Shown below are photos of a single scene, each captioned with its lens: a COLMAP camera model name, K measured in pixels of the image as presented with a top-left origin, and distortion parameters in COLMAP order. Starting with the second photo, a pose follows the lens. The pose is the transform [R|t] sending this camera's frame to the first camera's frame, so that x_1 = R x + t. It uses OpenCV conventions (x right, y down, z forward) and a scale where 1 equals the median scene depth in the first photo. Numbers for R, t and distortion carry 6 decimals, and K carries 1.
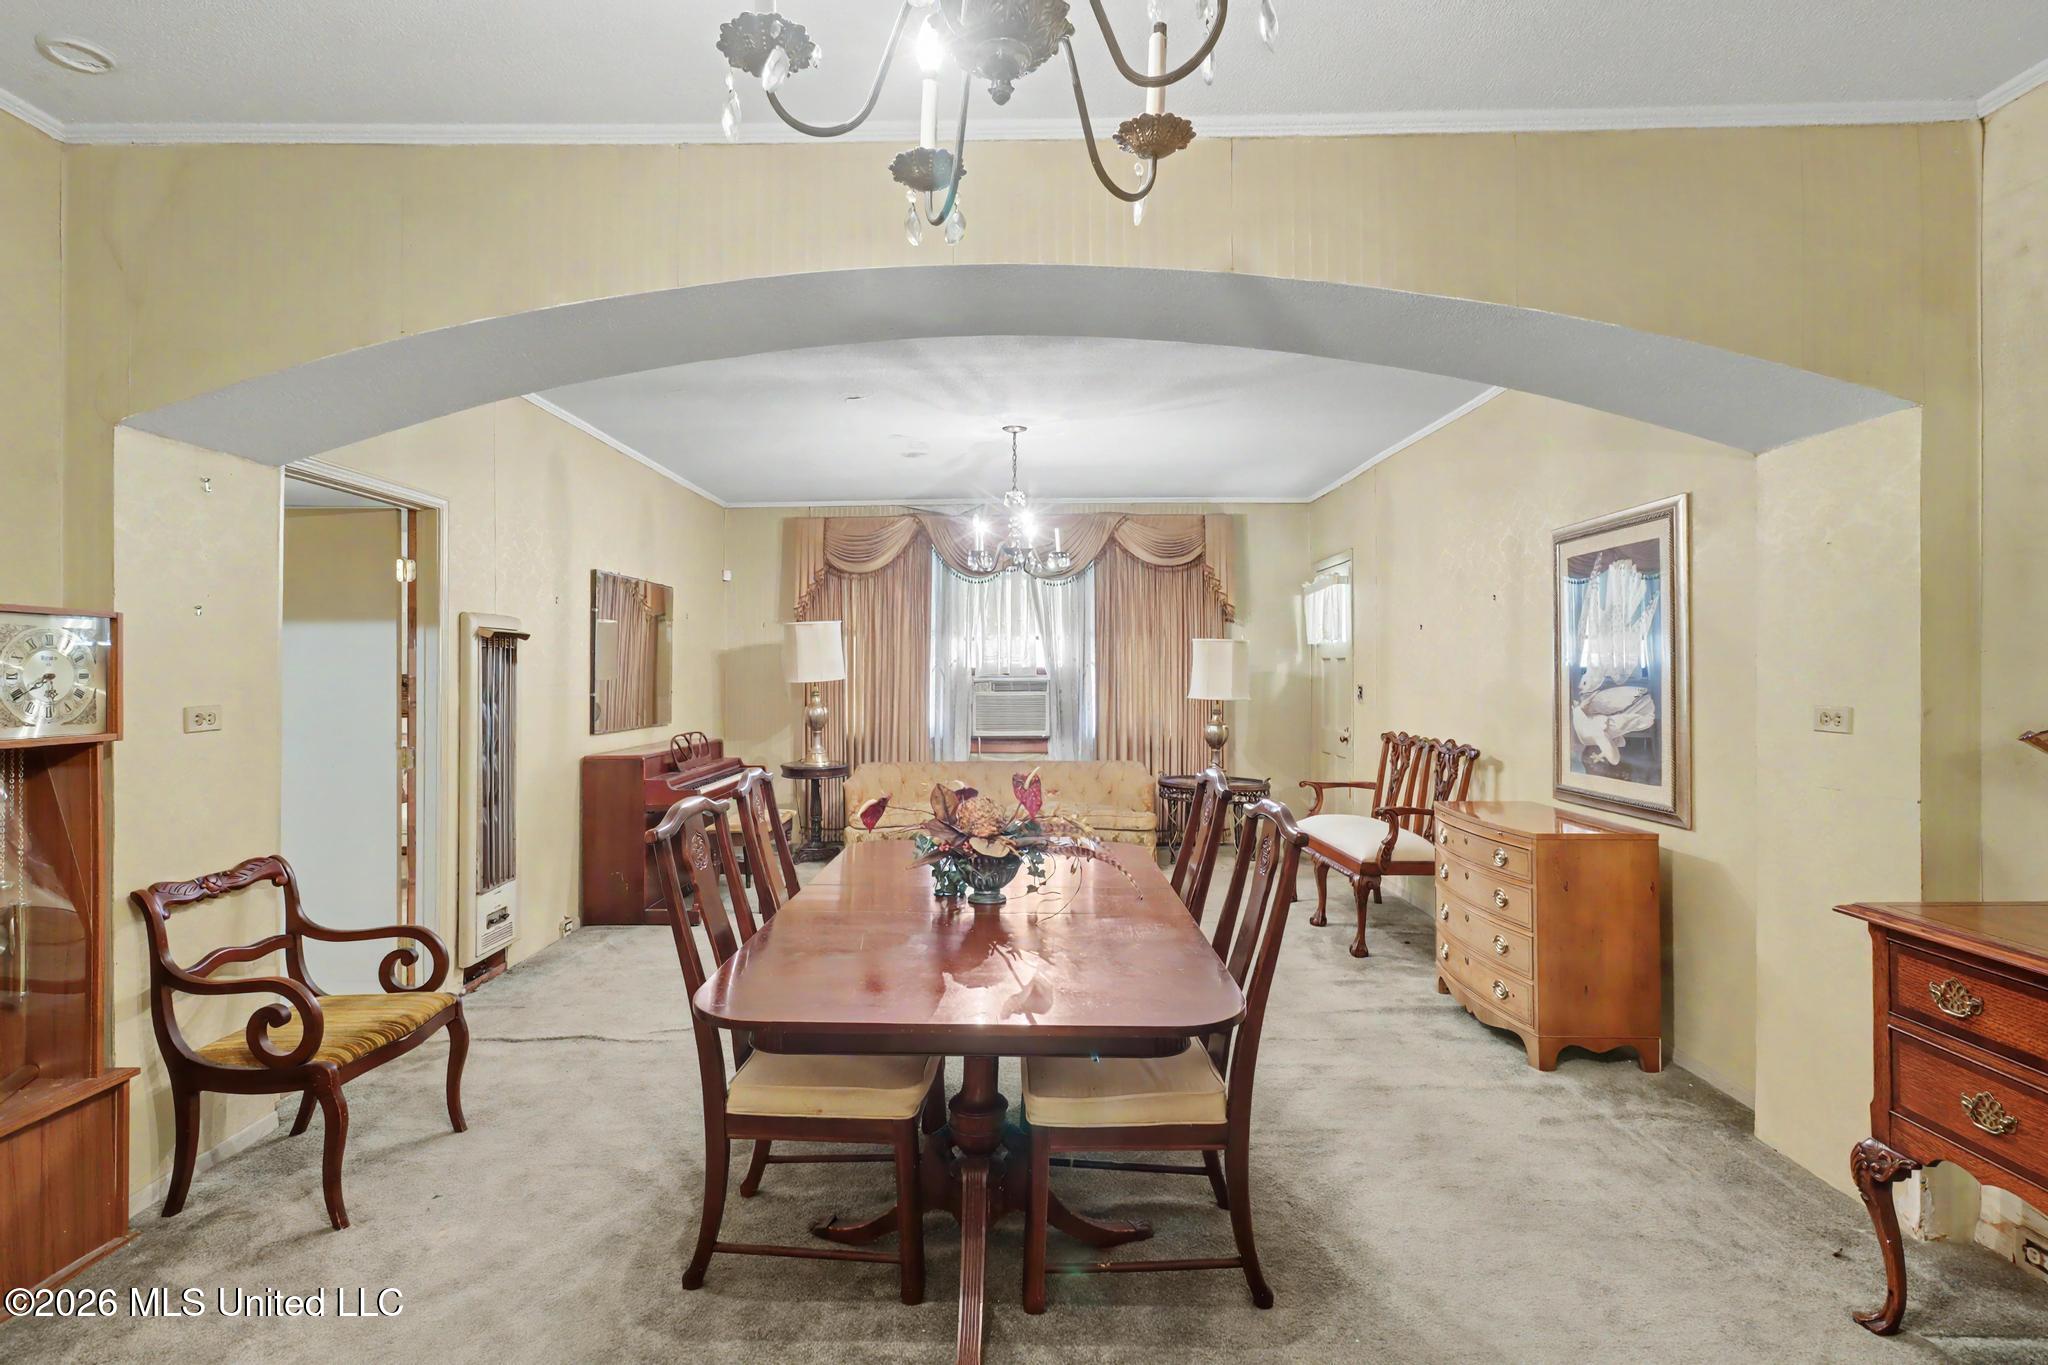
lens RADIAL K [[978.5, 0, 1022.5], [0, 978.5, 674.2], [0, 0, 1]] dist [0.002095, 0.000621]
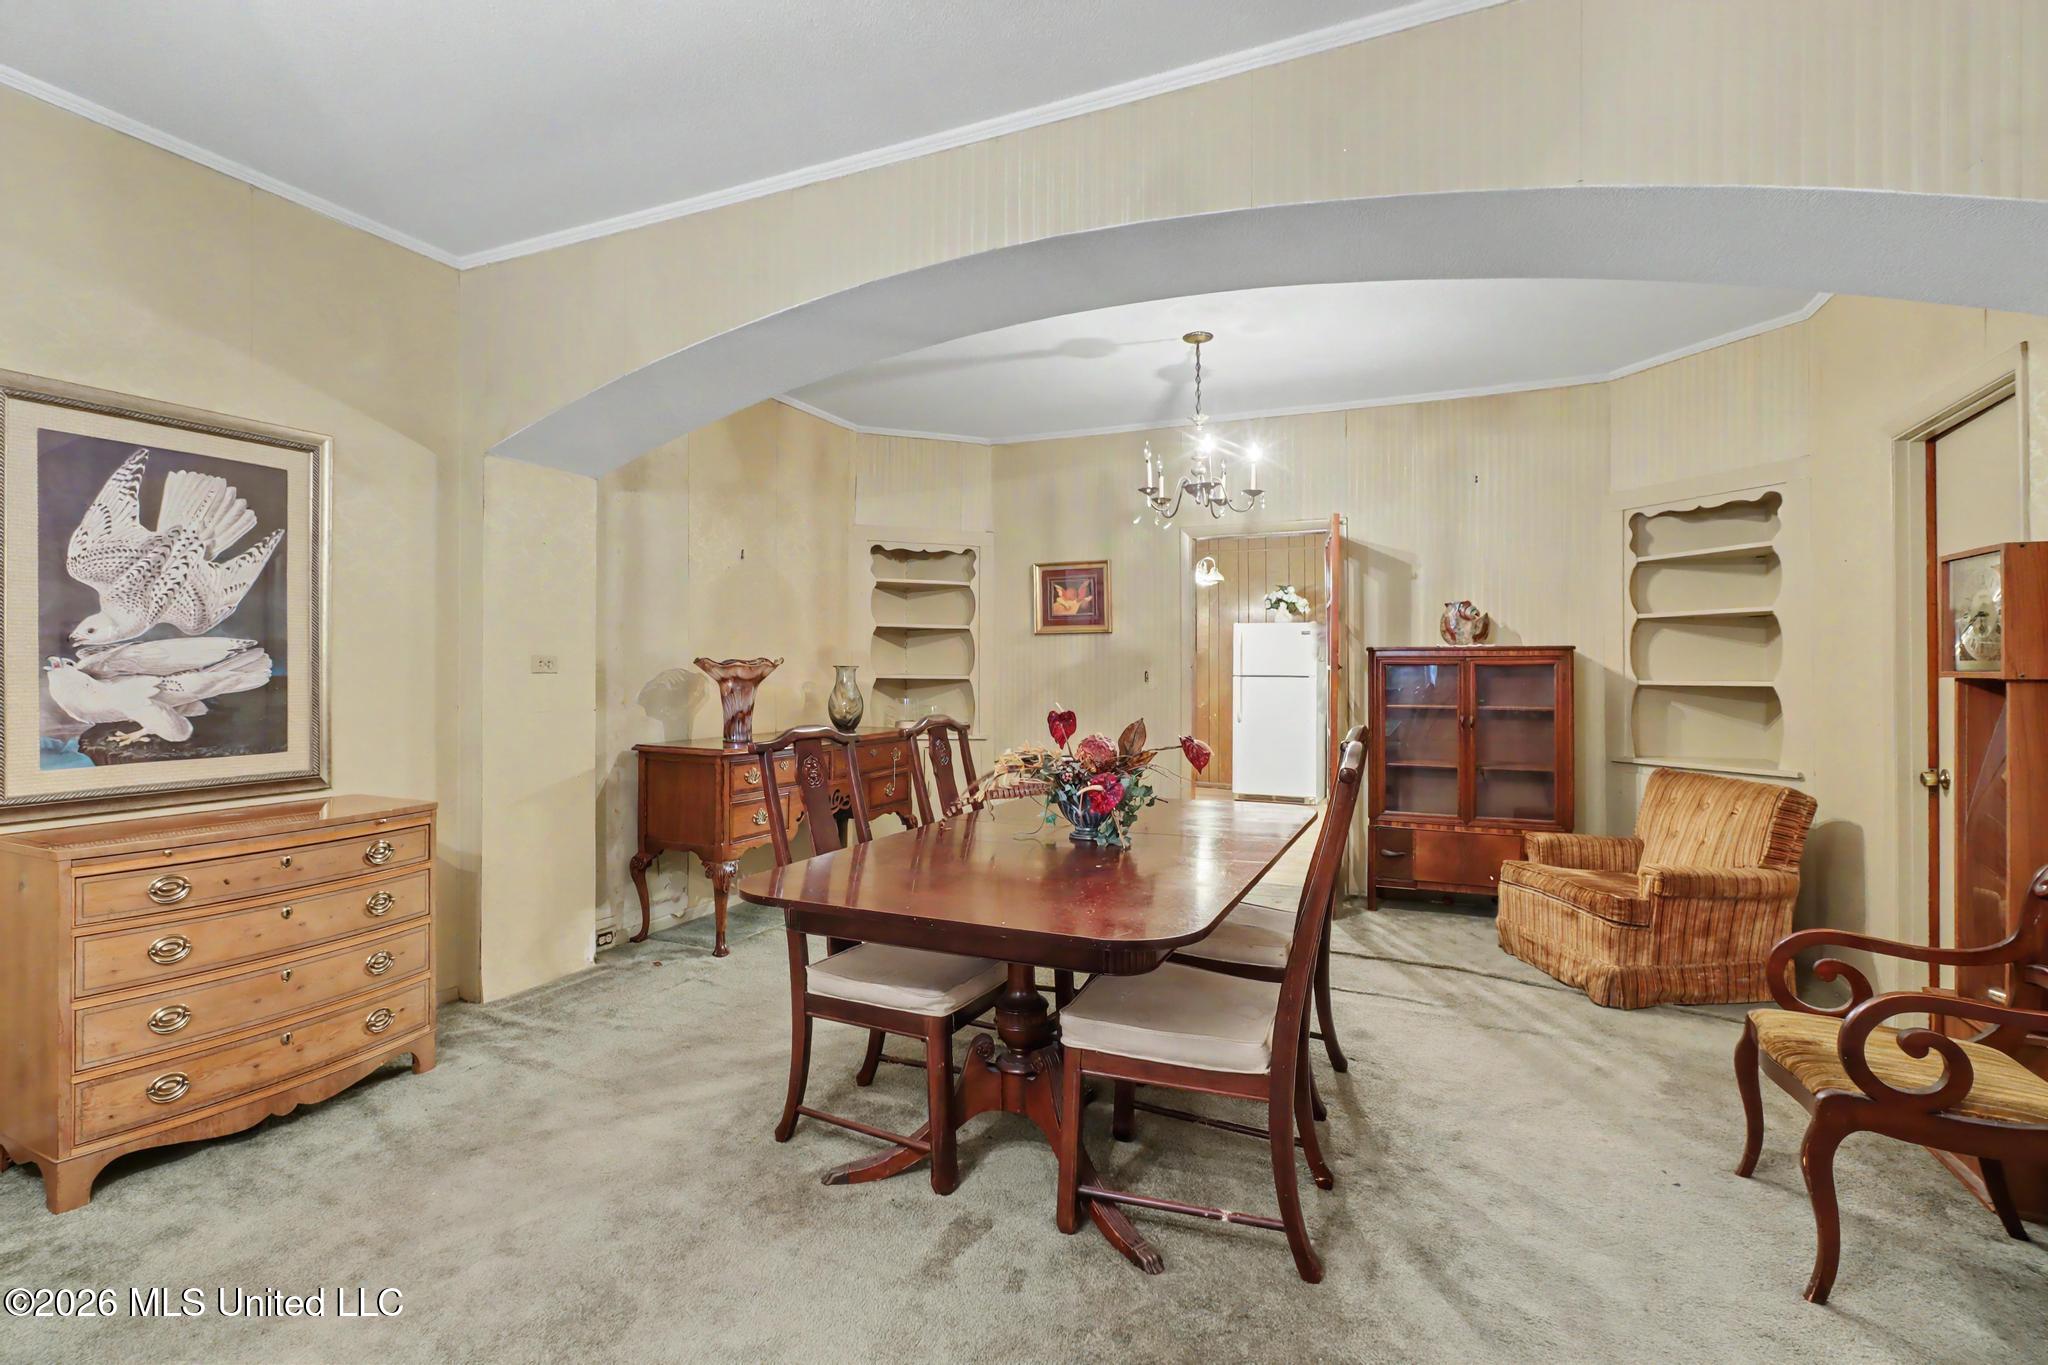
lens RADIAL K [[978.5, 0, 1022.1], [0, 978.5, 671.7], [0, 0, 1]] dist [0.002095, 0.000621]
pose [[-0.914249, -0.005671, 0.405114, -0.286790], [-0.004767, 0.999983, 0.003241, 0.033365], [-0.405125, 0.001032, -0.914261, 1.412364]]
